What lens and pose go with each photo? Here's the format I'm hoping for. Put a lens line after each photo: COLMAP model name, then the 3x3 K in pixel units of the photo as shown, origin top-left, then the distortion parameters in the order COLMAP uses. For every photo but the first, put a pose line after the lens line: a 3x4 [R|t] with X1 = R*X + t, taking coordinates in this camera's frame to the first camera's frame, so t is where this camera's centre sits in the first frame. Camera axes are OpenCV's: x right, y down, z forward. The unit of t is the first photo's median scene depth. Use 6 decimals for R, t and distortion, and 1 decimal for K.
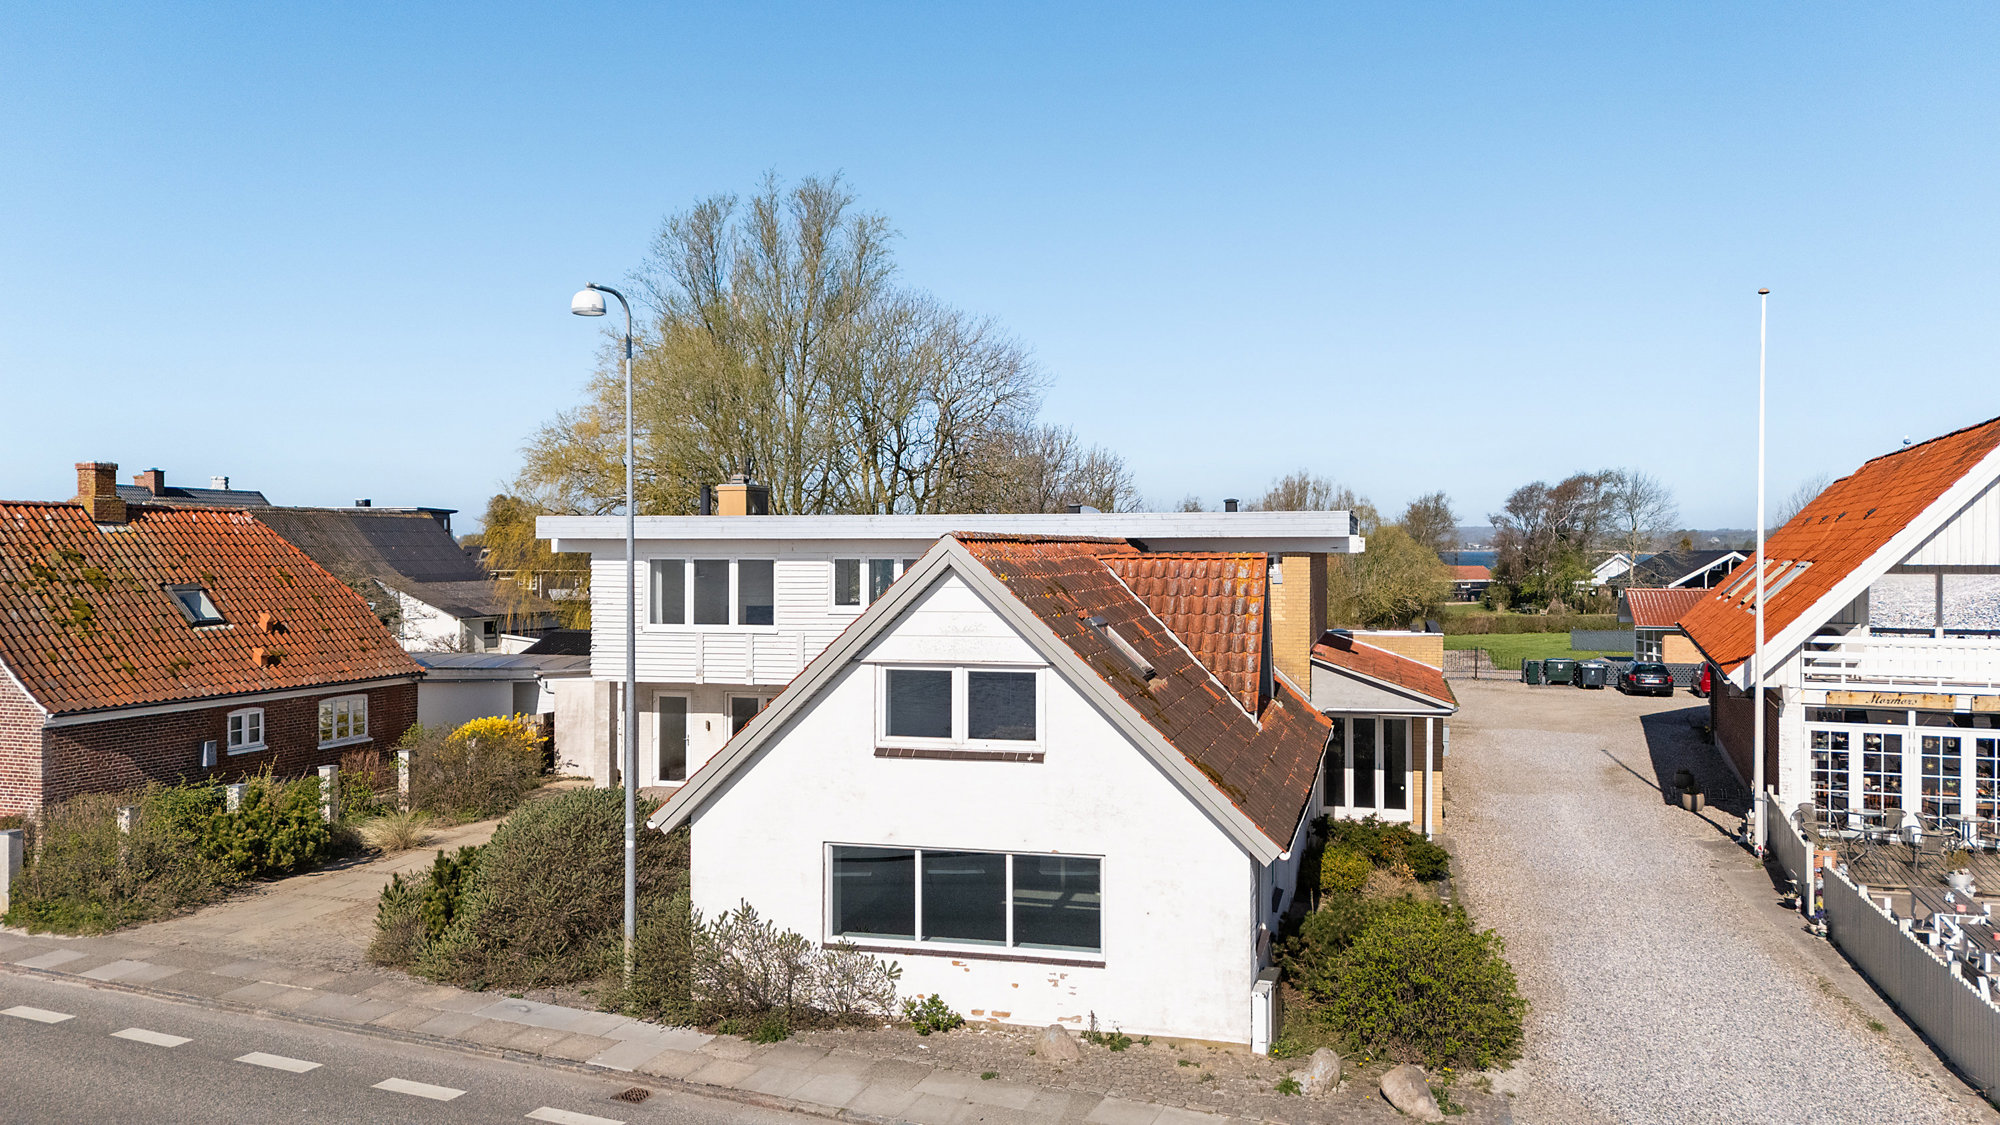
lens RADIAL K [[1486.1, 0, 995.3], [0, 1486.1, 563.9], [0, 0, 1]] dist [0.071830, 0.001736]
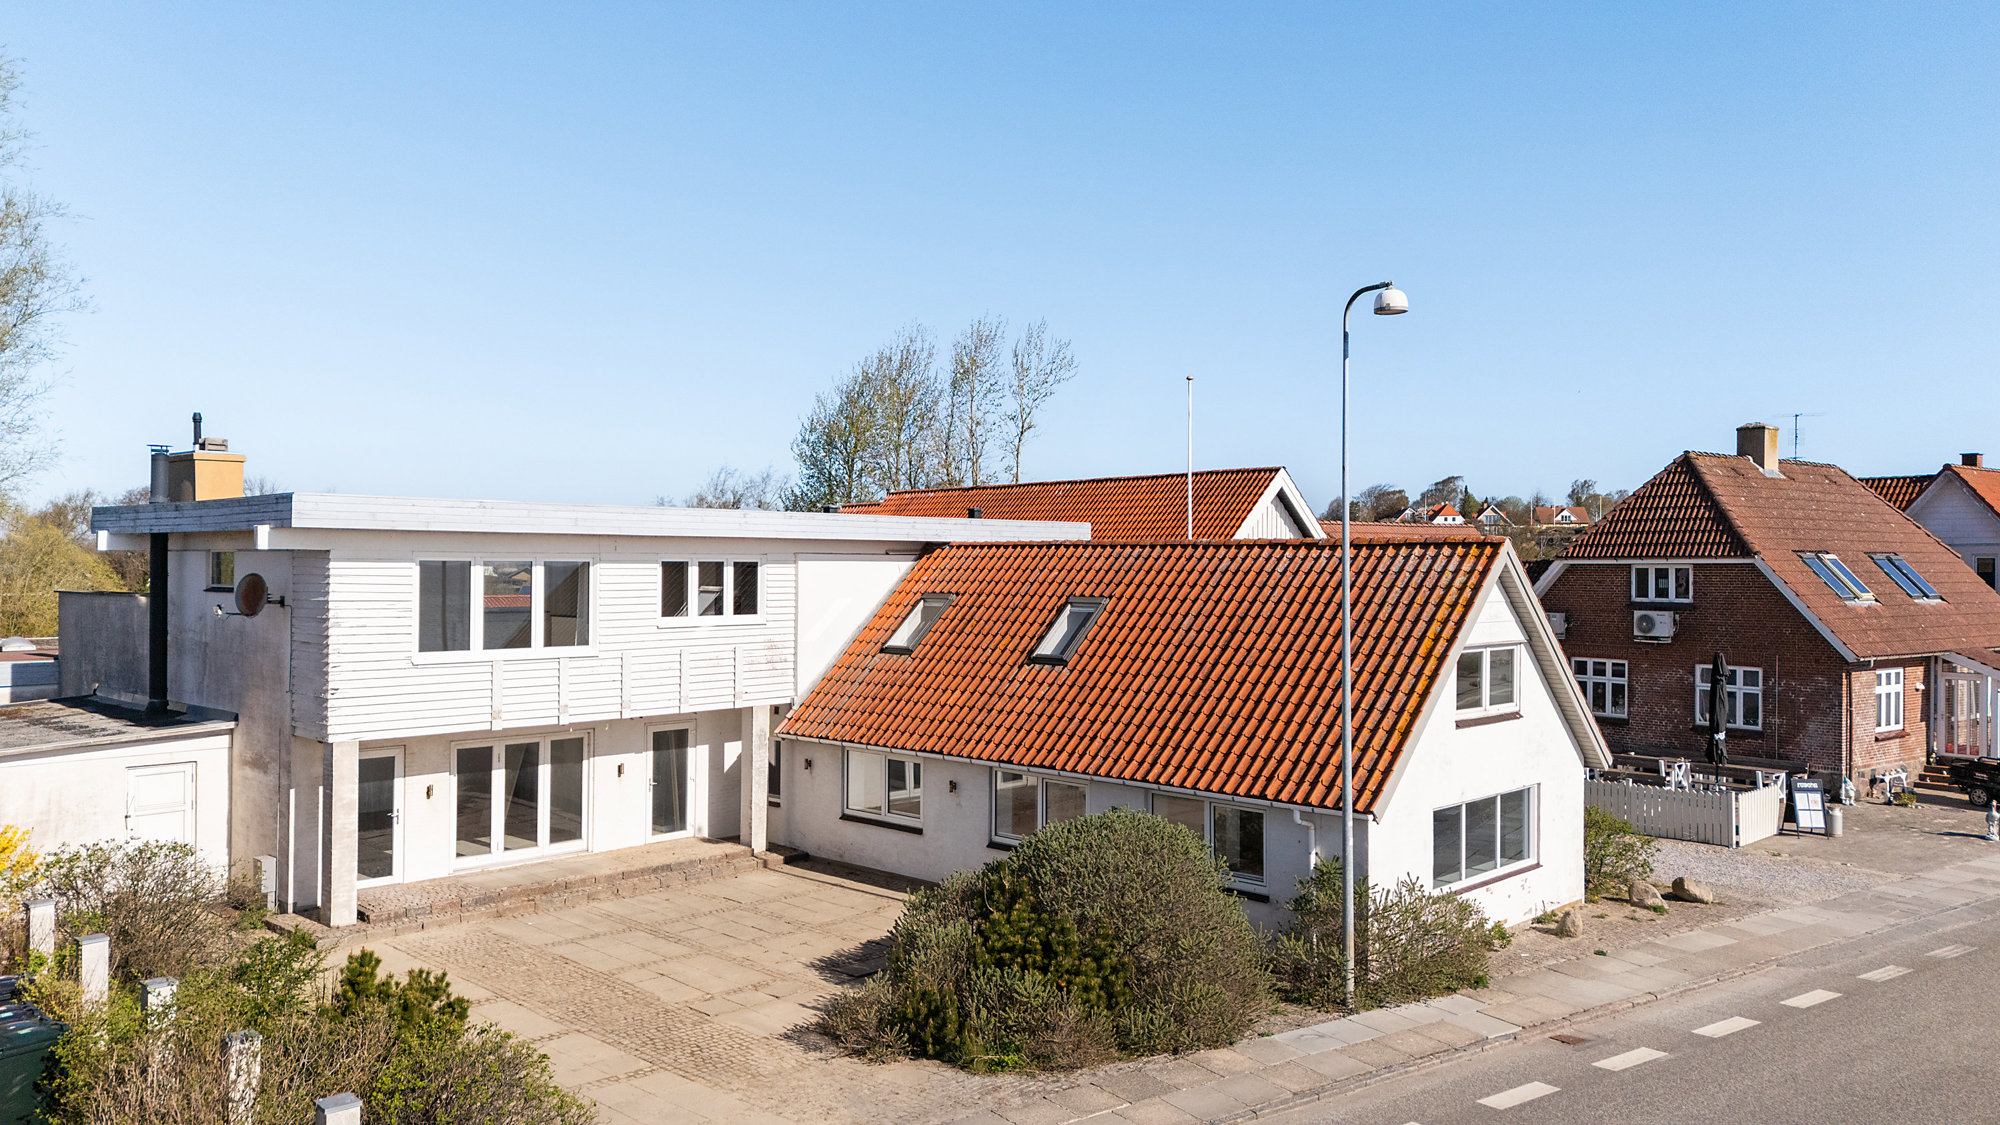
lens RADIAL K [[1486.1, 0, 993.0], [0, 1486.1, 560.8], [0, 0, 1]] dist [0.071830, 0.001736]
pose [[0.469629, 0.001683, 0.882862, -1.207476], [0.002159, 0.999993, -0.003055, -0.000636], [-0.882861, 0.003341, 0.469622, 0.713620]]
